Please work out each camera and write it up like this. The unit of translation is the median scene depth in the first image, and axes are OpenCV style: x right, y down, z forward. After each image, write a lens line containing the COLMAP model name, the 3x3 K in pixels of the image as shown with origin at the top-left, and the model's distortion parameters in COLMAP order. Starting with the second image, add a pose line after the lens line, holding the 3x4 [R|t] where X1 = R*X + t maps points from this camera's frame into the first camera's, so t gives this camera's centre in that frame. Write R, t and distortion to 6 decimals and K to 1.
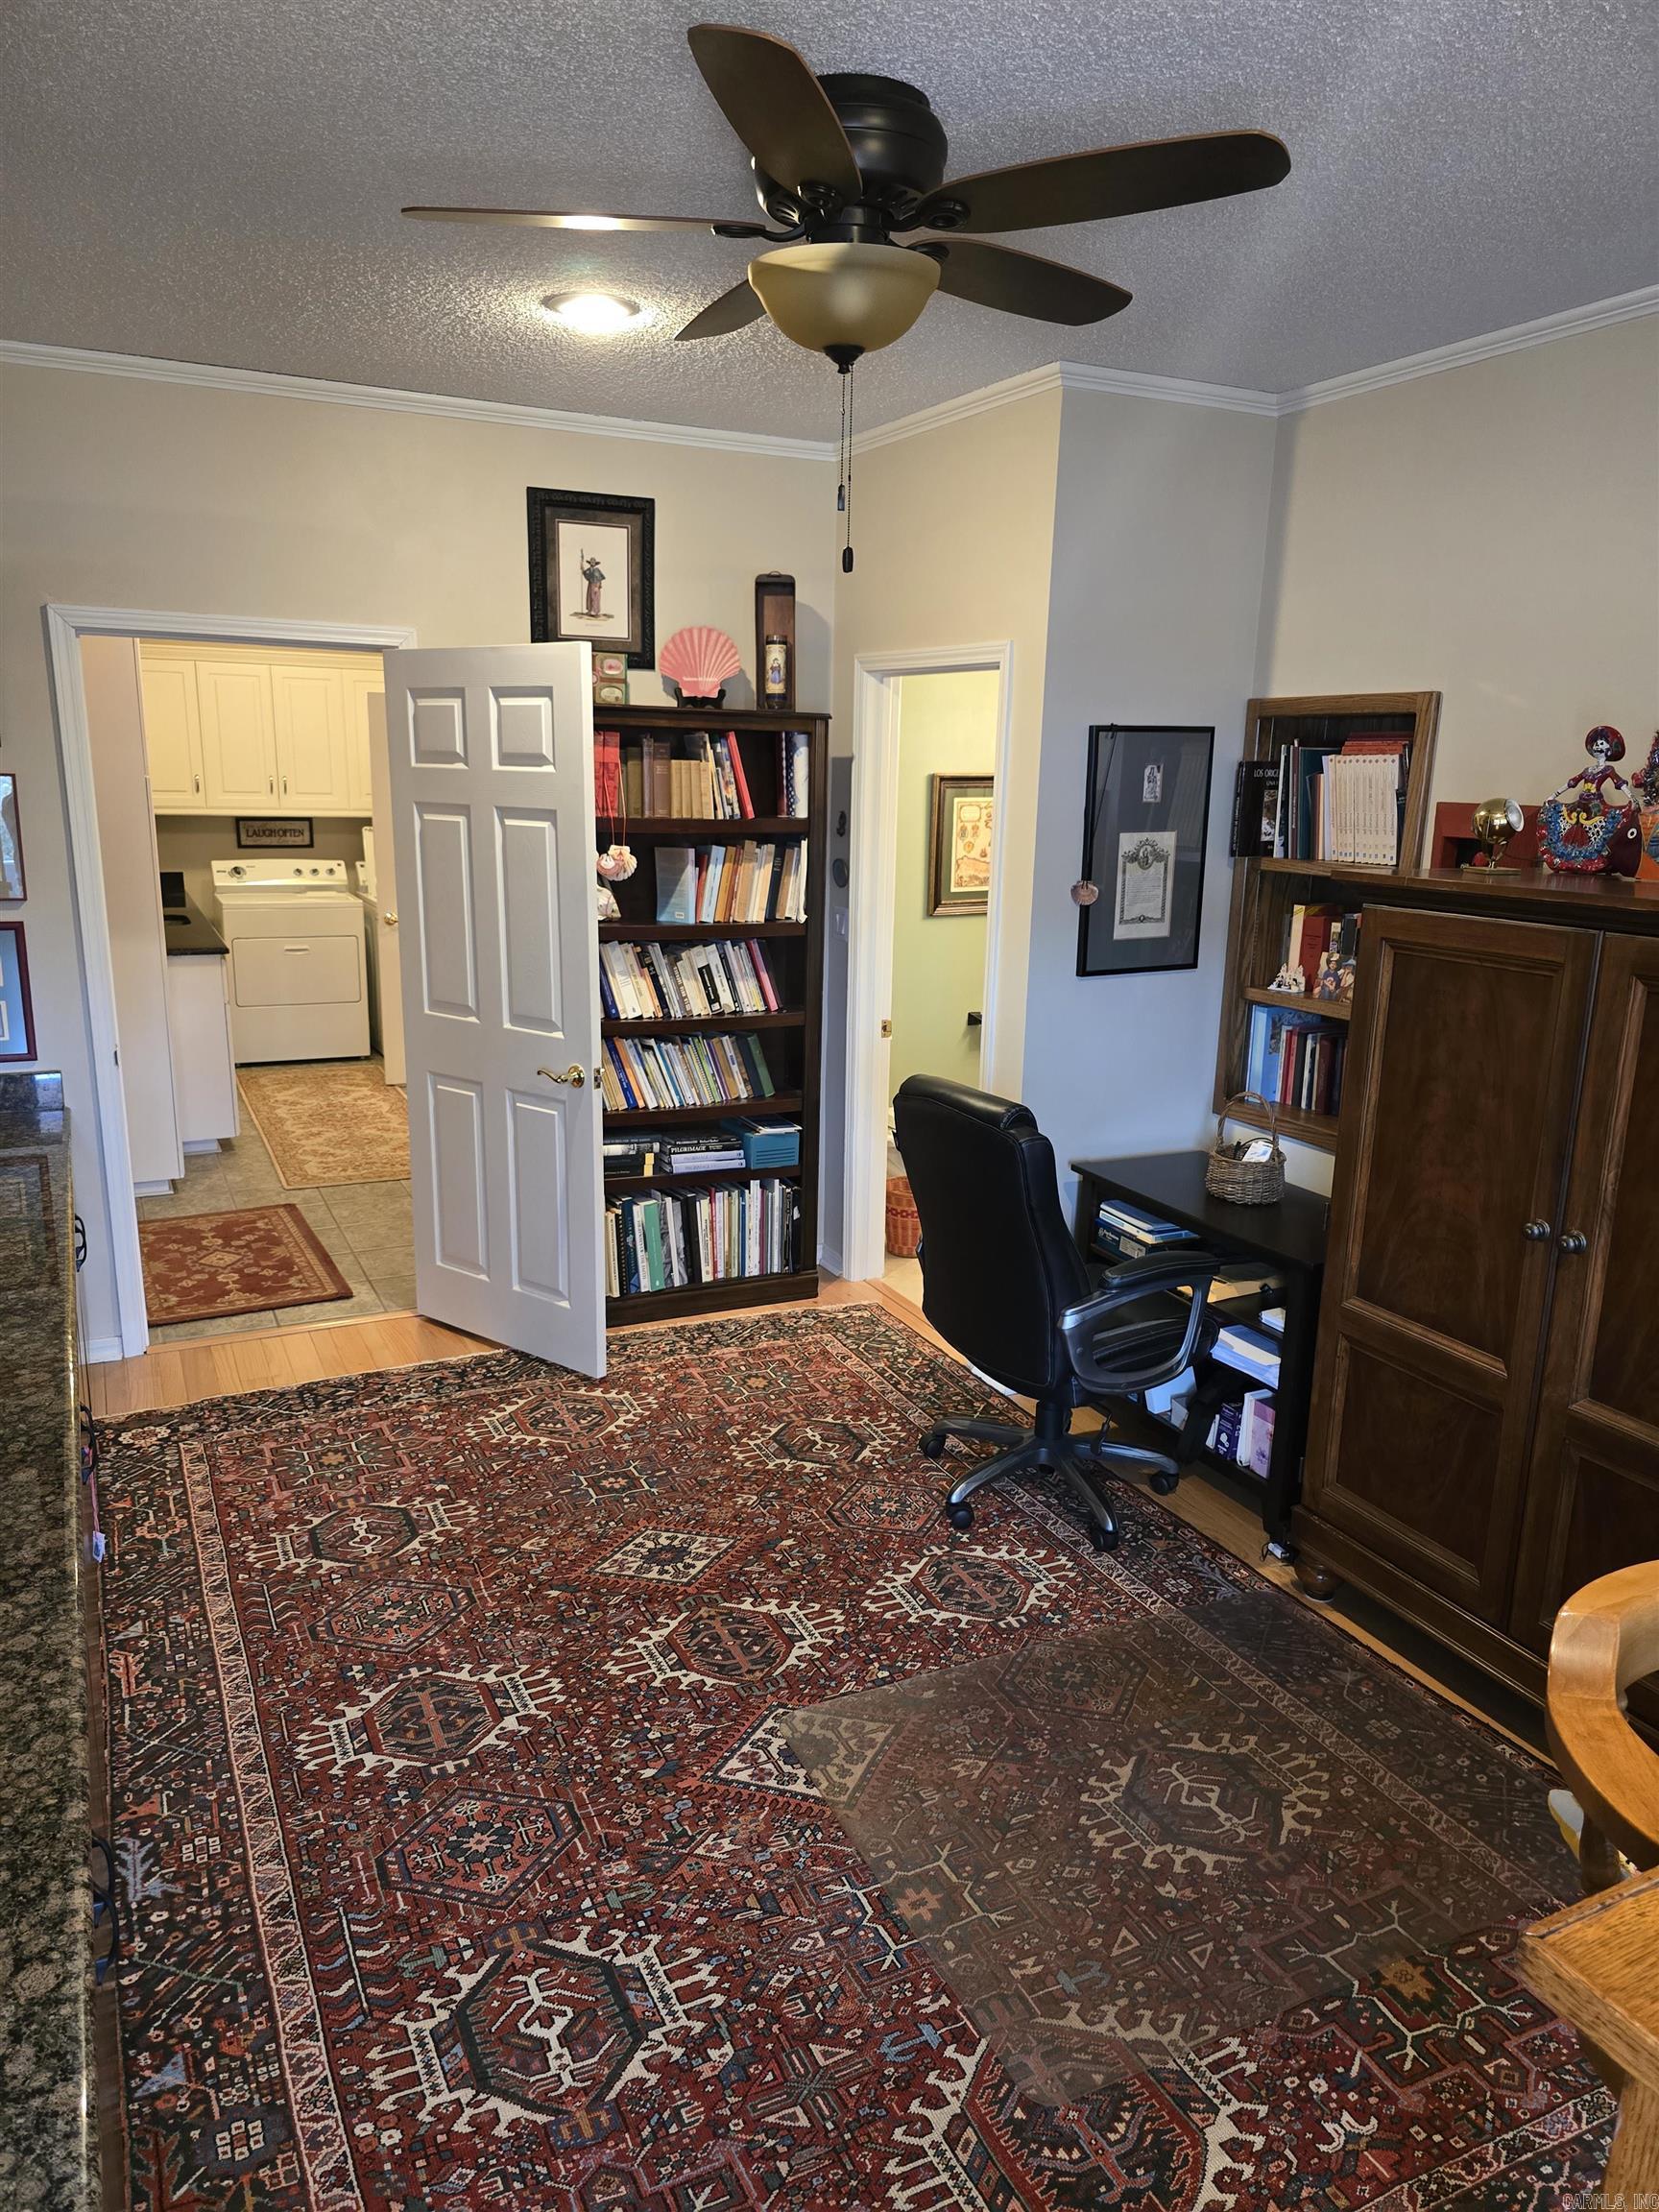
lens RADIAL K [[1485.5, 0, 794.1], [0, 1485.5, 1095.5], [0, 0, 1]] dist [0.063187, -0.053618]
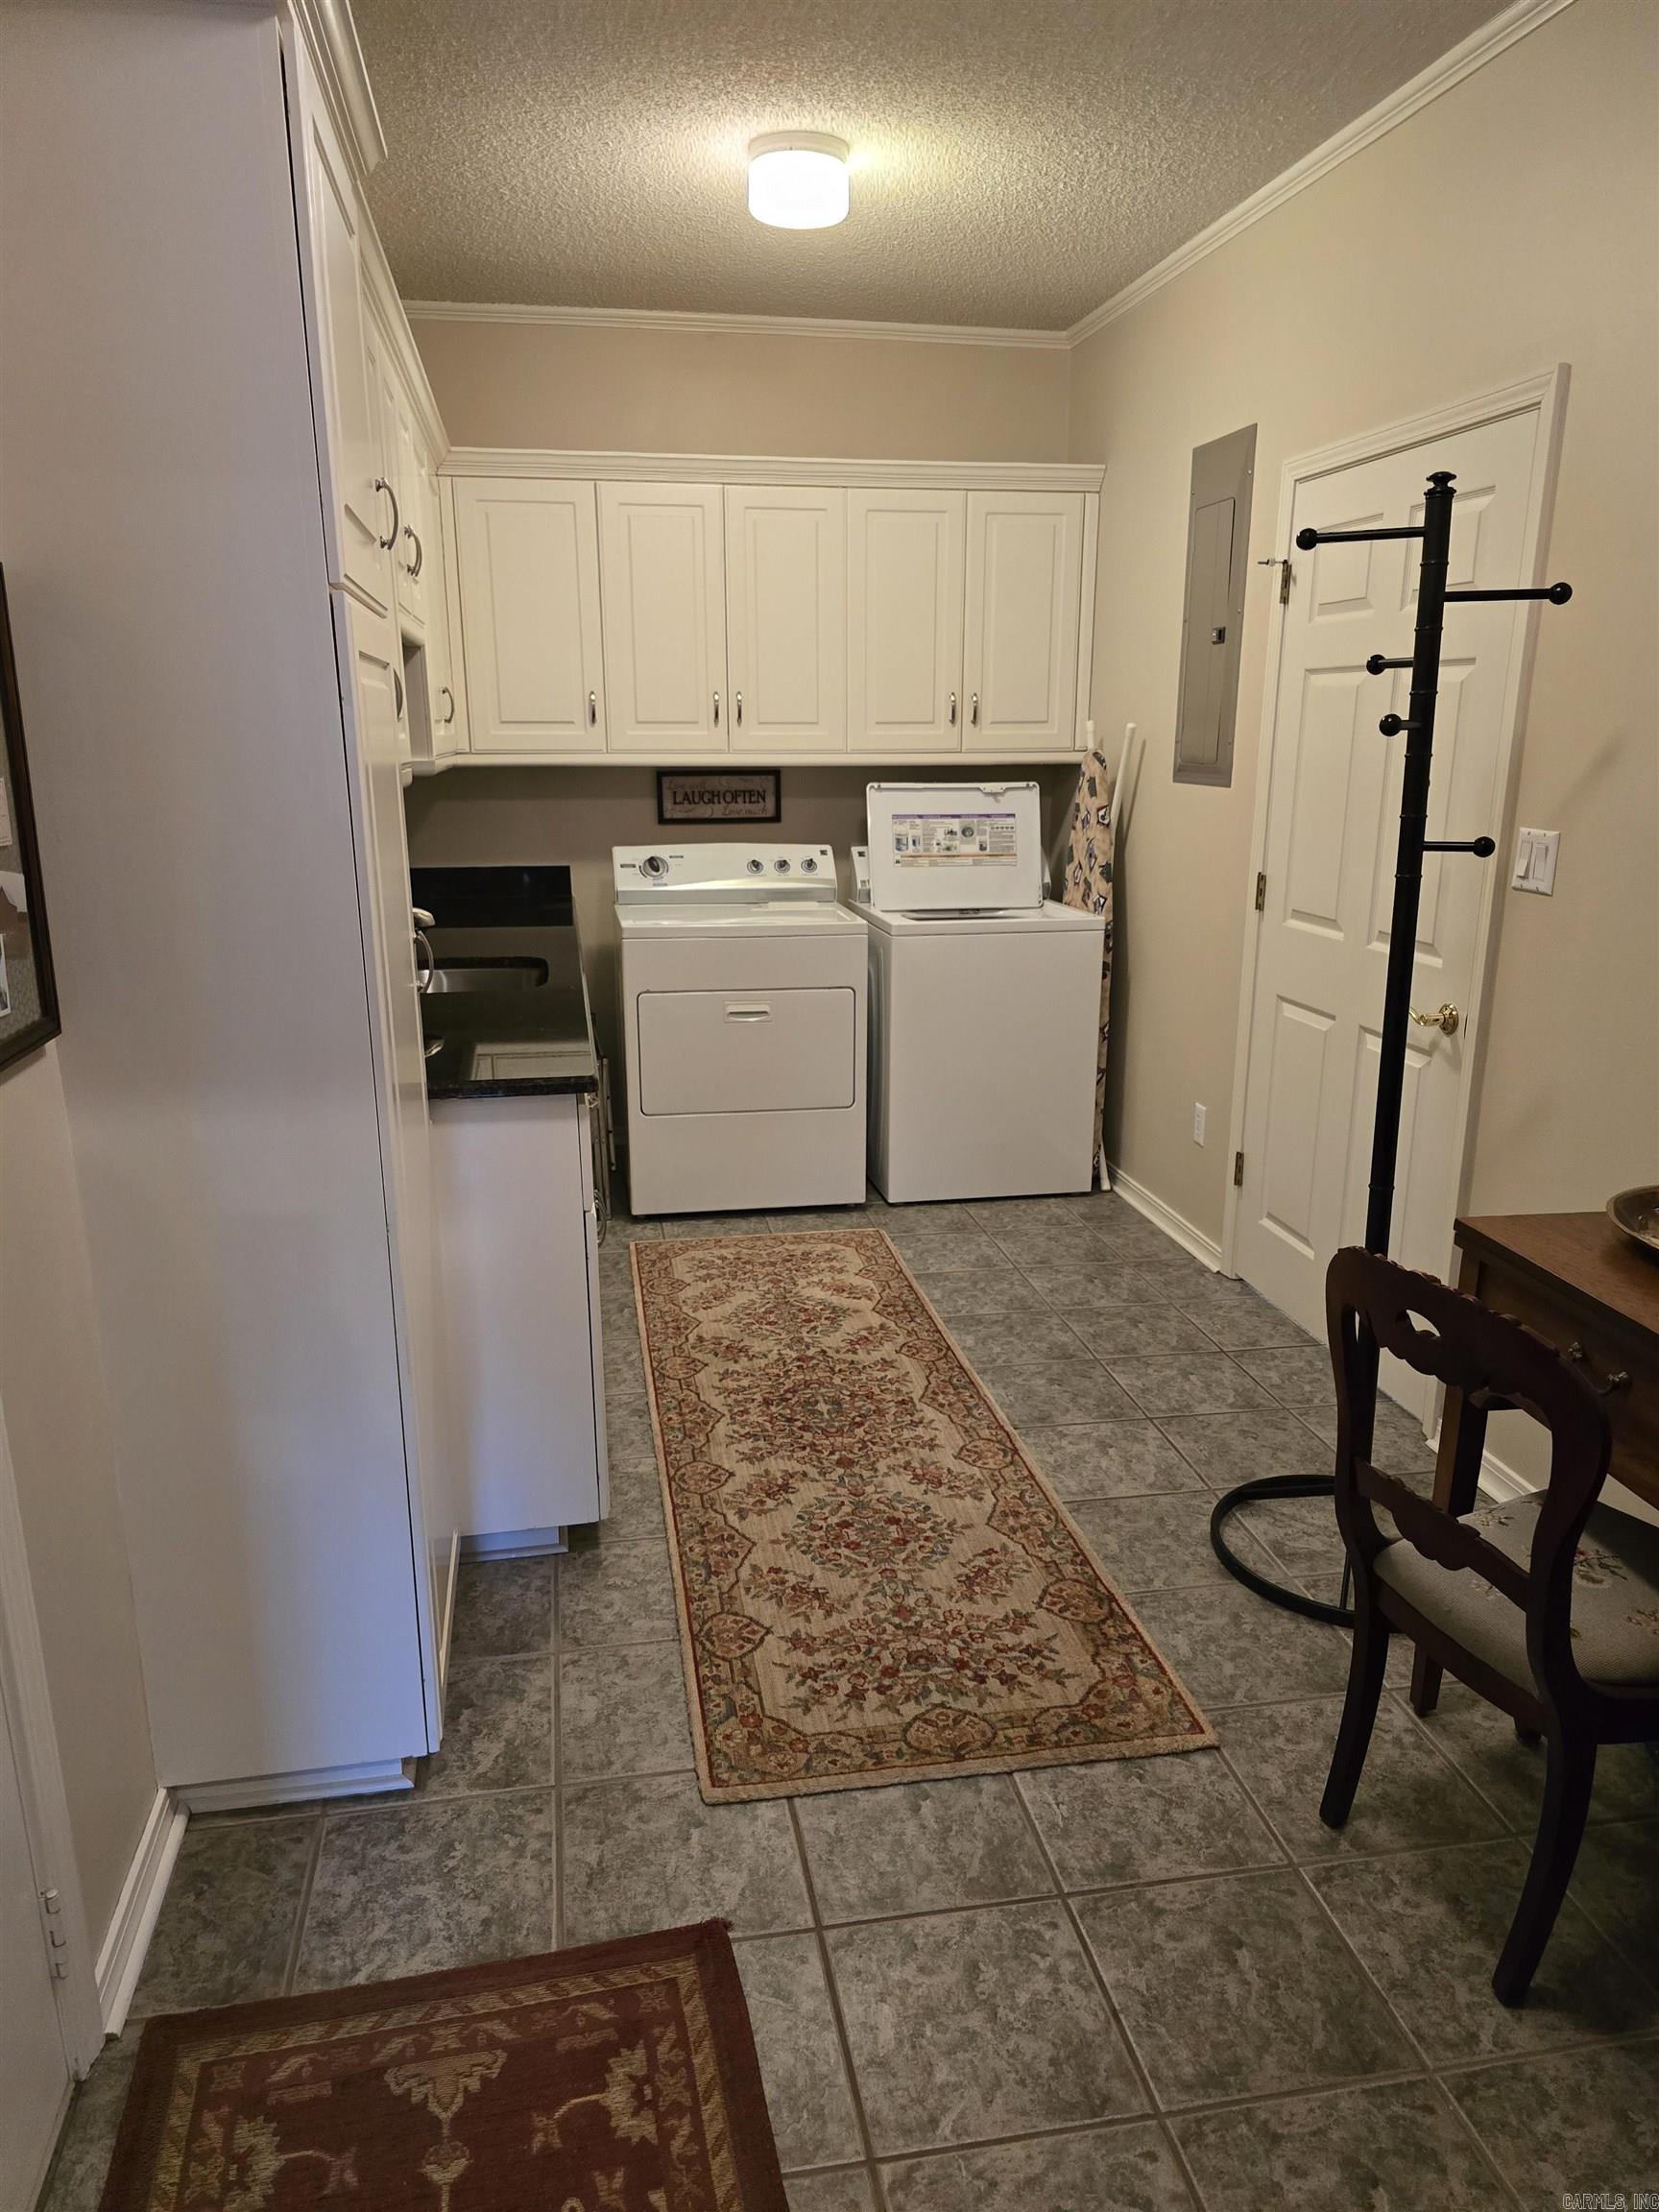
lens RADIAL K [[1485.5, 0, 824.8], [0, 1485.5, 1116.5], [0, 0, 1]] dist [0.063187, -0.053618]
pose [[0.966175, 0.048283, -0.253326, -0.163306], [-0.039932, 0.998479, 0.038007, -0.079365], [0.254776, -0.026606, 0.966634, 0.473383]]
